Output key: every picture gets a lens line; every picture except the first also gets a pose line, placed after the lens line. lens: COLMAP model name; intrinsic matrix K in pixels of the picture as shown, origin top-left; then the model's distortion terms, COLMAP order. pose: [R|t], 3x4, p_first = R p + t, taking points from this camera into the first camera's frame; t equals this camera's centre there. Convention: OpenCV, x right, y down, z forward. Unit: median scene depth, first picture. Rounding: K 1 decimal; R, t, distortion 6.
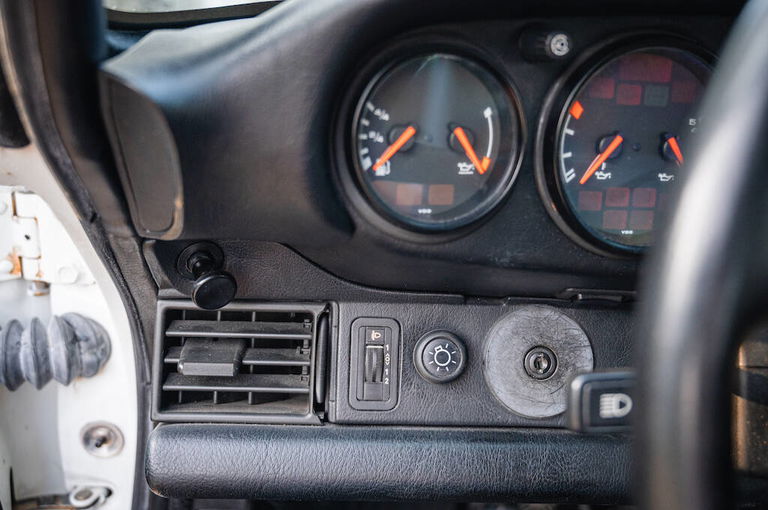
lens RADIAL K [[734.9, 0, 384.0], [0, 734.9, 255.0], [0, 0, 1]] dist [-0.002856, -0.001329]
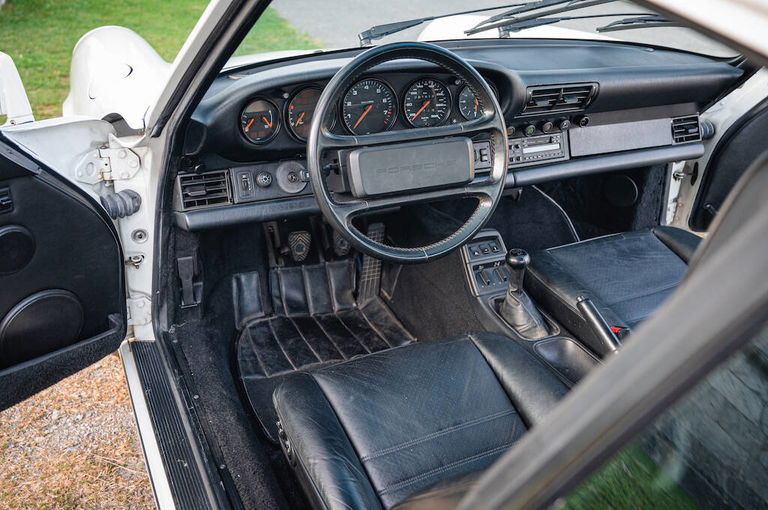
lens RADIAL K [[729.9, 0, 383.3], [0, 729.9, 247.7], [0, 0, 1]] dist [0.004384, 0.005993]
pose [[0.926552, -0.181965, 0.329226, -0.586296], [0.135187, 0.977819, 0.159983, -0.020823], [-0.351034, -0.103725, 0.930600, -2.390743]]
